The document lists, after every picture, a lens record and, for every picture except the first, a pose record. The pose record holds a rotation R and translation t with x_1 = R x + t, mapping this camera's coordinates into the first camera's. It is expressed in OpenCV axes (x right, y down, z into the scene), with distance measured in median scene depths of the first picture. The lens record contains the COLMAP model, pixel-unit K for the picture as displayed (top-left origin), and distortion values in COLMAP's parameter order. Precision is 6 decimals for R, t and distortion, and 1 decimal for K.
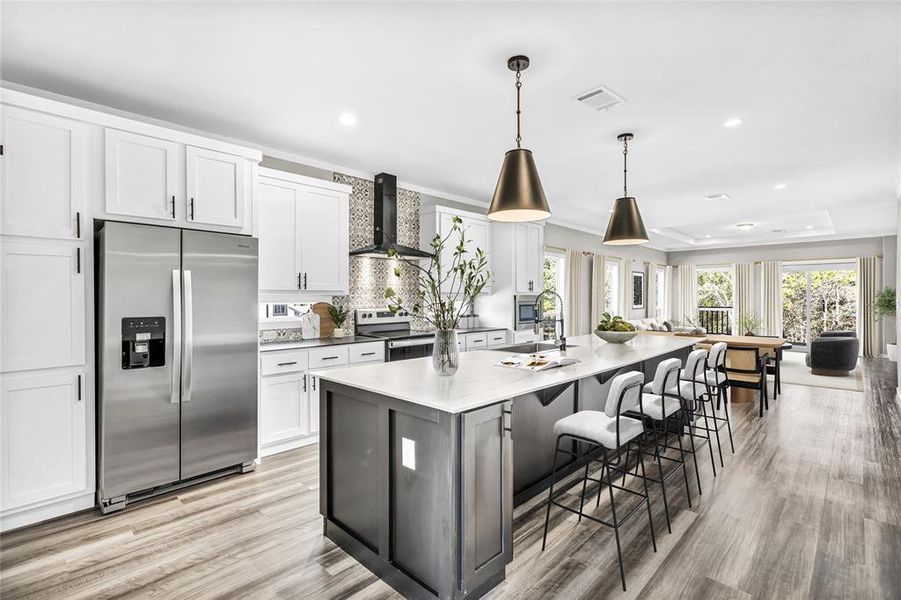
lens RADIAL K [[418.3, 0, 450.5], [0, 418.3, 300.0], [0, 0, 1]] dist [0.000913, 0.000158]
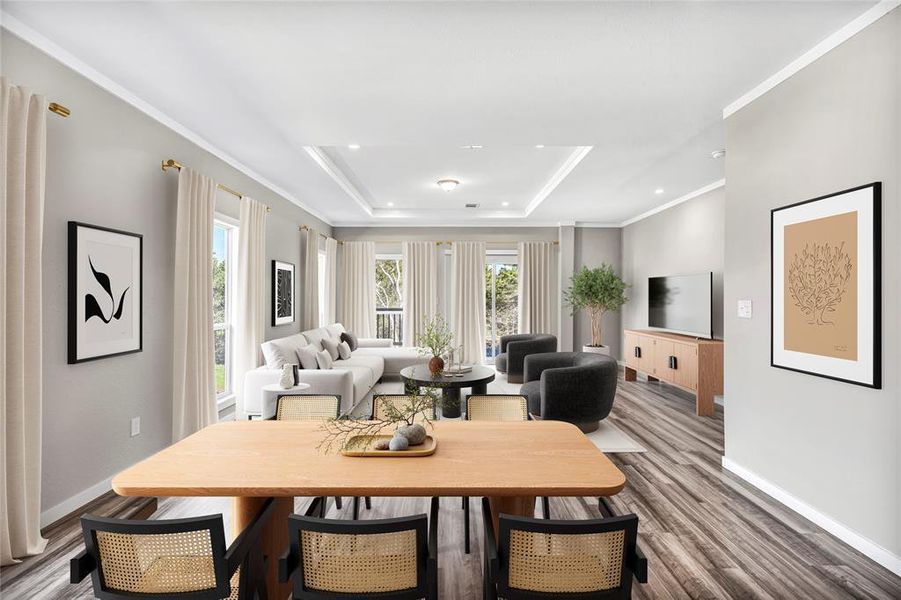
lens RADIAL K [[418.3, 0, 450.5], [0, 418.3, 300.0], [0, 0, 1]] dist [0.000913, 0.000158]
pose [[0.725061, -0.001535, 0.688683, 0.219882], [-0.005091, 0.999958, 0.007588, -0.004914], [-0.688665, -0.009008, 0.725023, 0.436720]]
